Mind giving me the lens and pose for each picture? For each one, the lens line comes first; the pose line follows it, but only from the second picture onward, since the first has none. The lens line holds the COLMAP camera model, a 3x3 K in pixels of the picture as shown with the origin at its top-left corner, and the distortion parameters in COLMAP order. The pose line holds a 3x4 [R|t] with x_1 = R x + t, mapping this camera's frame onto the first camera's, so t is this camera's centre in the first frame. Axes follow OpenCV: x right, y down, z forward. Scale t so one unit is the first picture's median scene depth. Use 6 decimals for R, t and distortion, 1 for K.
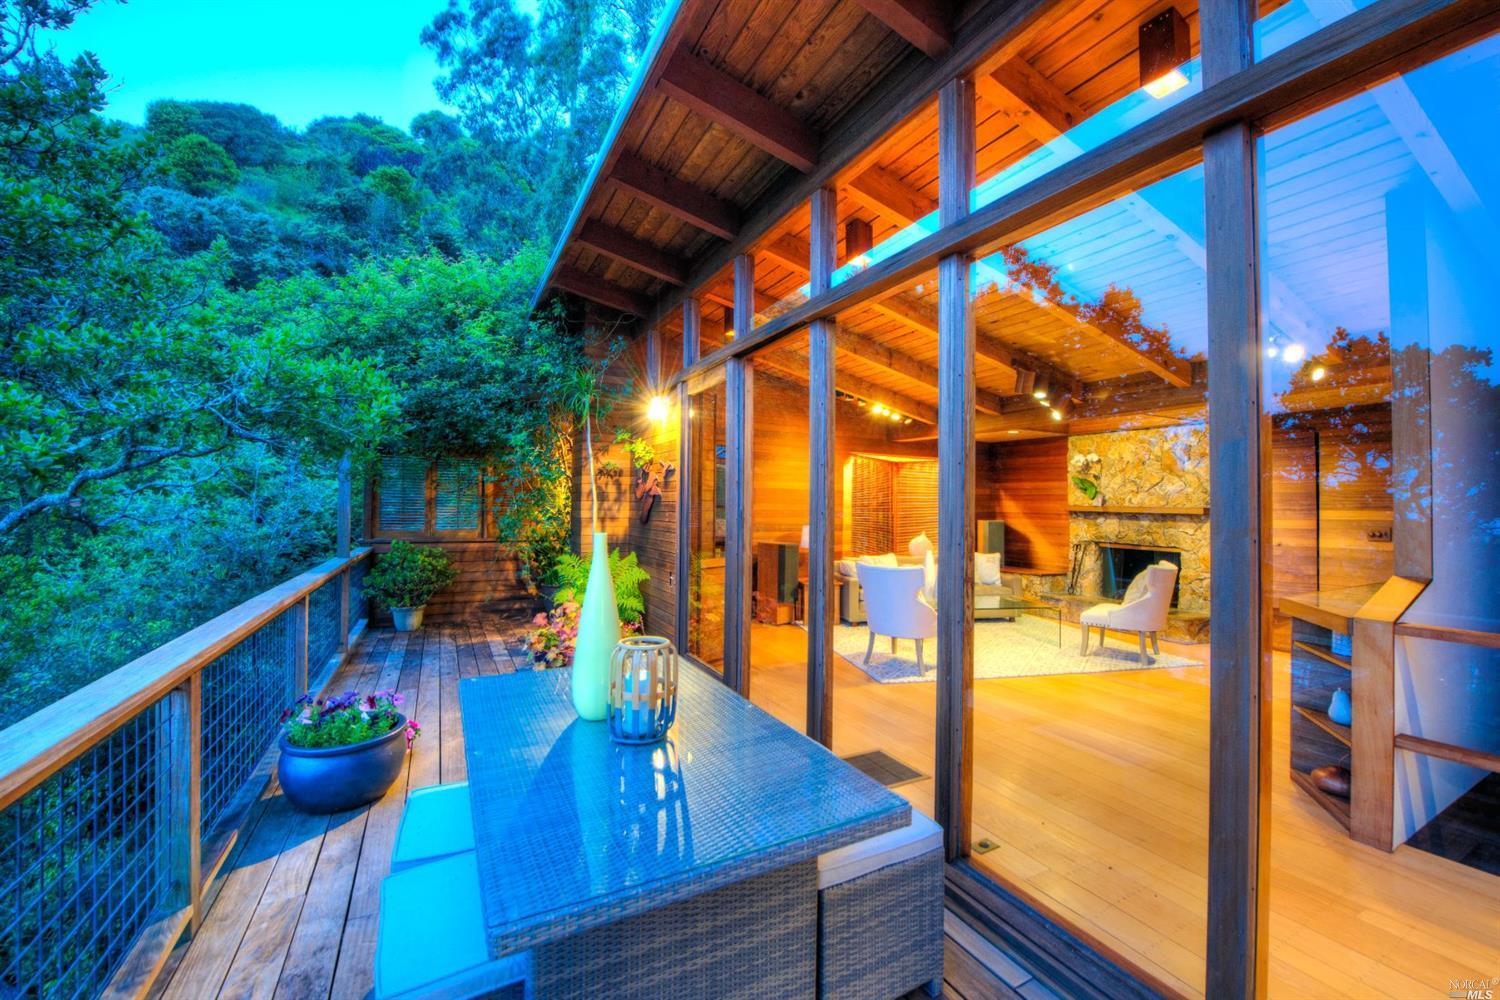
lens RADIAL K [[586.8, 0, 752.9], [0, 586.8, 498.8], [0, 0, 1]] dist [-0.031888, 0.001431]
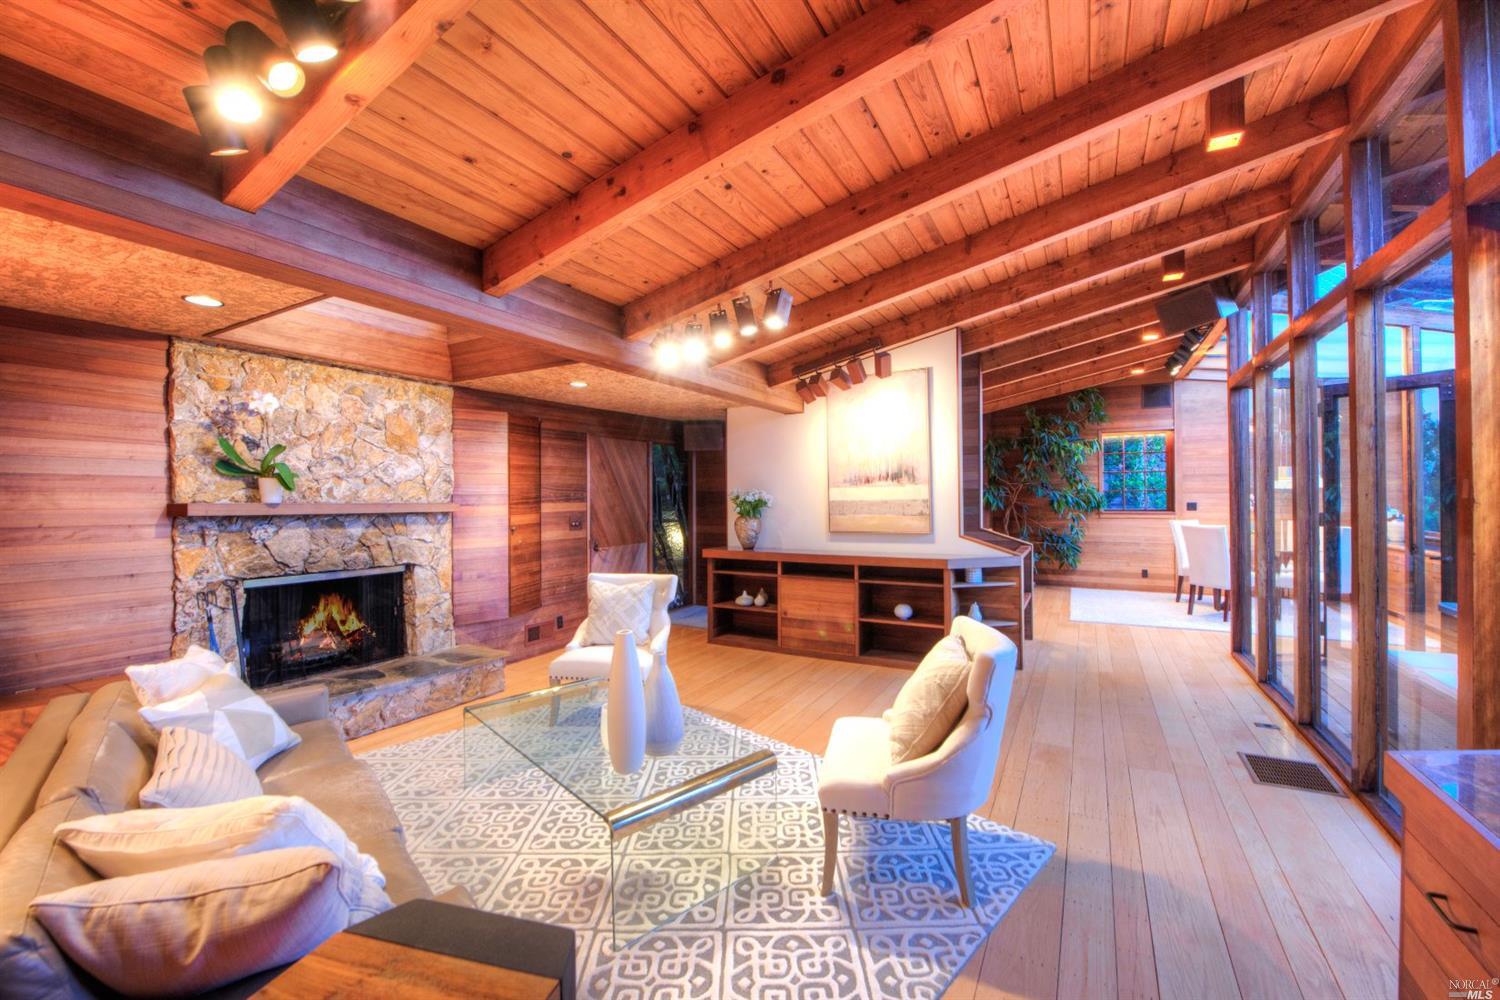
lens RADIAL K [[586.8, 0, 756.6], [0, 586.8, 498.2], [0, 0, 1]] dist [-0.031888, 0.001431]
pose [[-0.542492, -0.000580, 0.840061, -0.038502], [0.000430, 0.999999, 0.000968, 0.009069], [-0.840061, 0.000886, -0.542491, 1.017268]]
